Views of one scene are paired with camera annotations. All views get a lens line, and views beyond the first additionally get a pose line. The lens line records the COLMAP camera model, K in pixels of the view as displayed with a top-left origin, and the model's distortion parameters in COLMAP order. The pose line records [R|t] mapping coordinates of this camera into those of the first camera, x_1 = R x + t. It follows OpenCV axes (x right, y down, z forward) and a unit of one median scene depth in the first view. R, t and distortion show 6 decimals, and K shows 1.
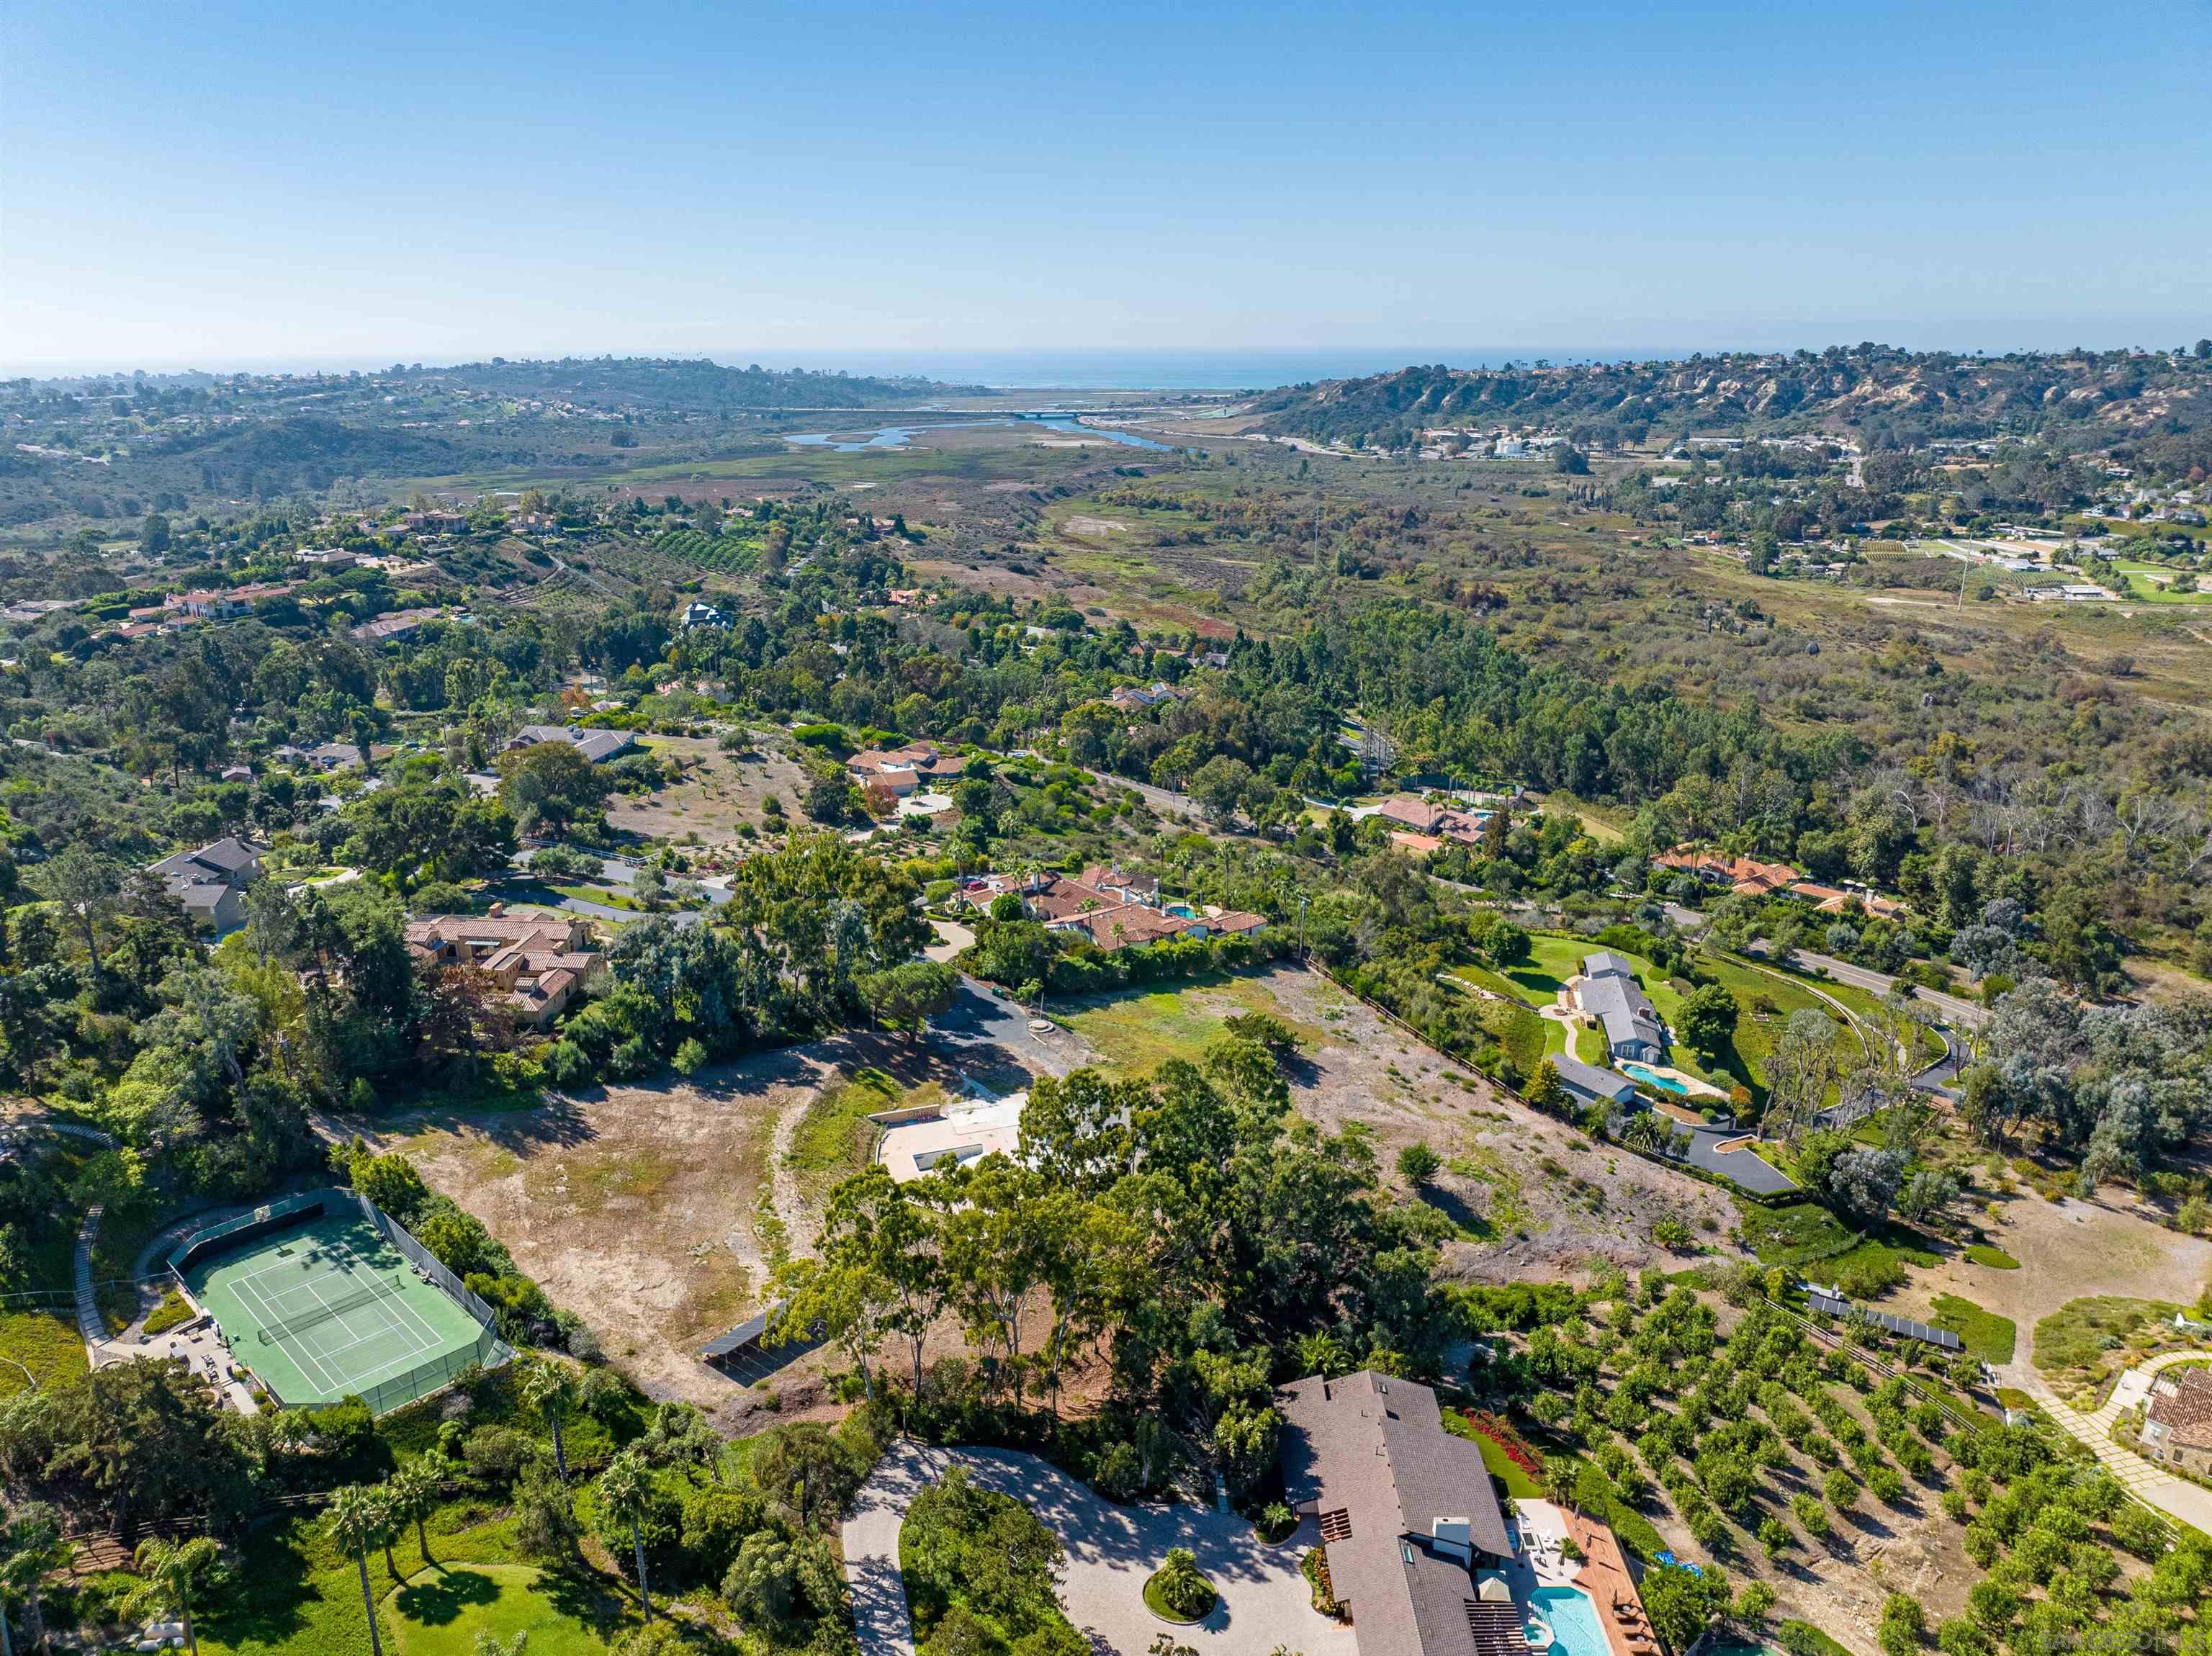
lens RADIAL K [[1562.6, 0, 1103.5], [0, 1562.6, 832.4], [0, 0, 1]] dist [-0.040409, 0.000030]
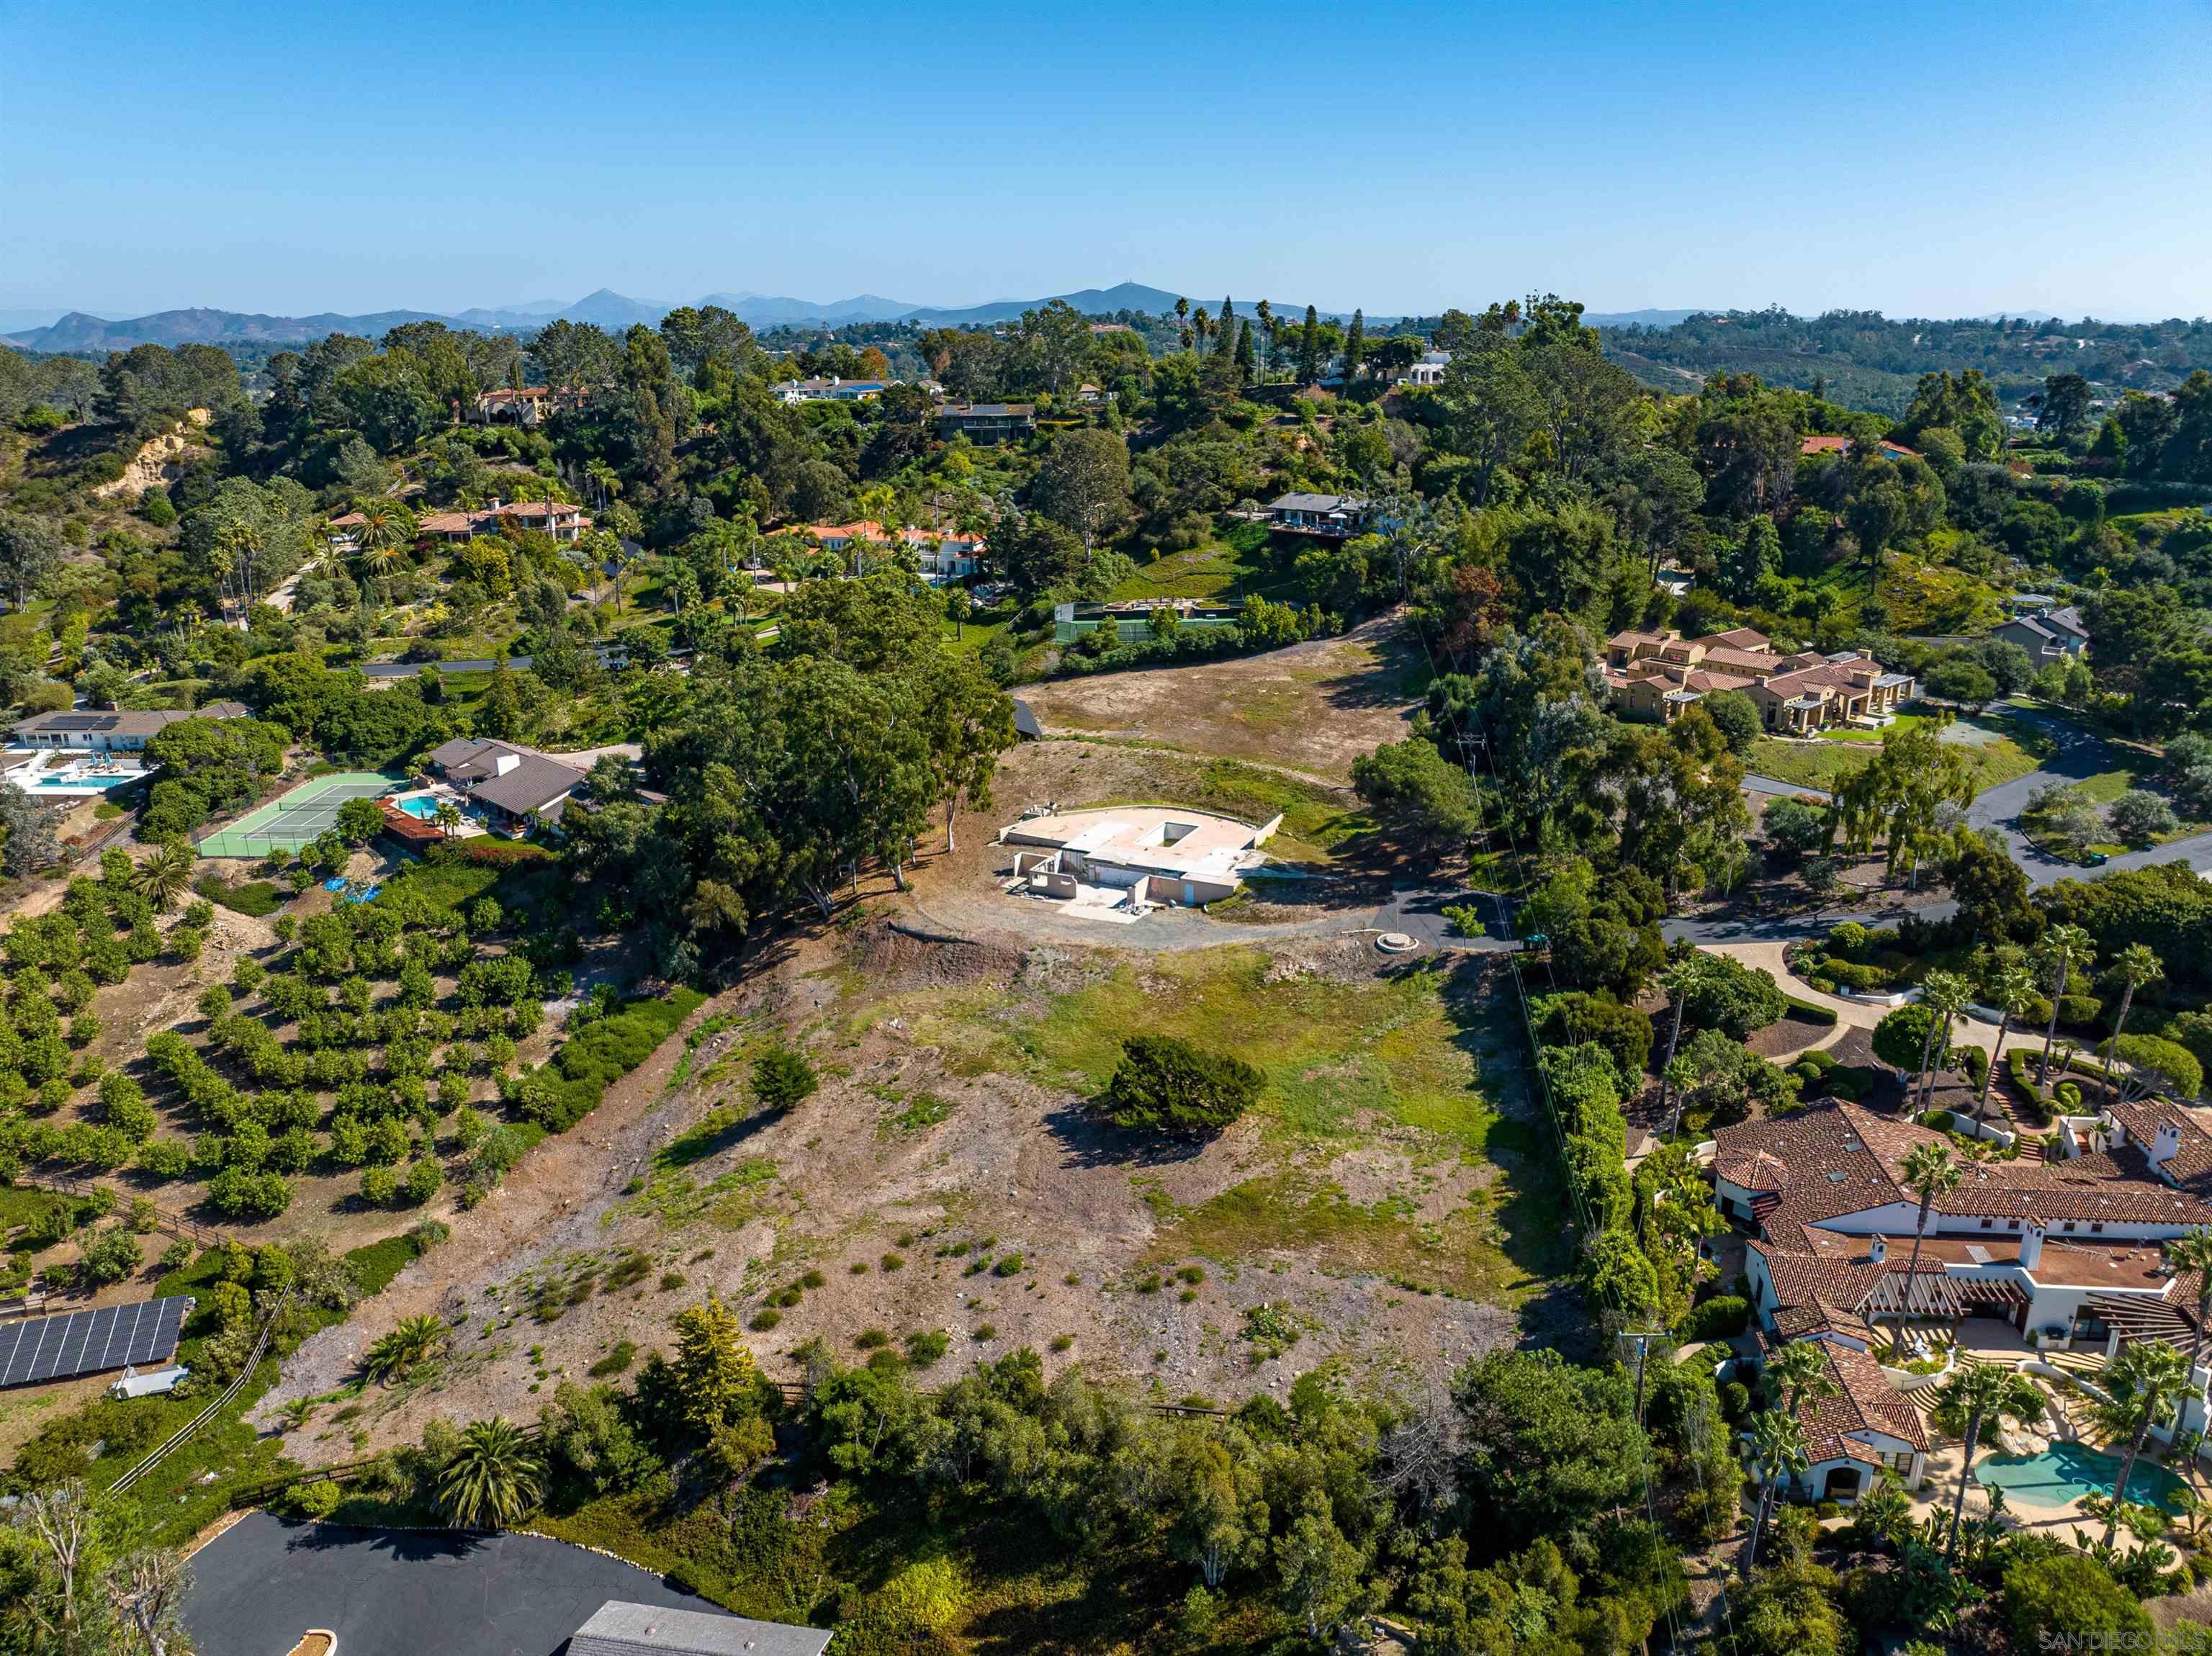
lens RADIAL K [[1561.1, 0, 1095.1], [0, 1561.1, 834.3], [0, 0, 1]] dist [-0.047925, 0.018185]
pose [[-0.707680, 0.226979, -0.669082, 0.193269], [-0.201540, 0.842796, 0.499076, -0.086710], [0.677179, 0.488033, -0.550684, 0.511620]]
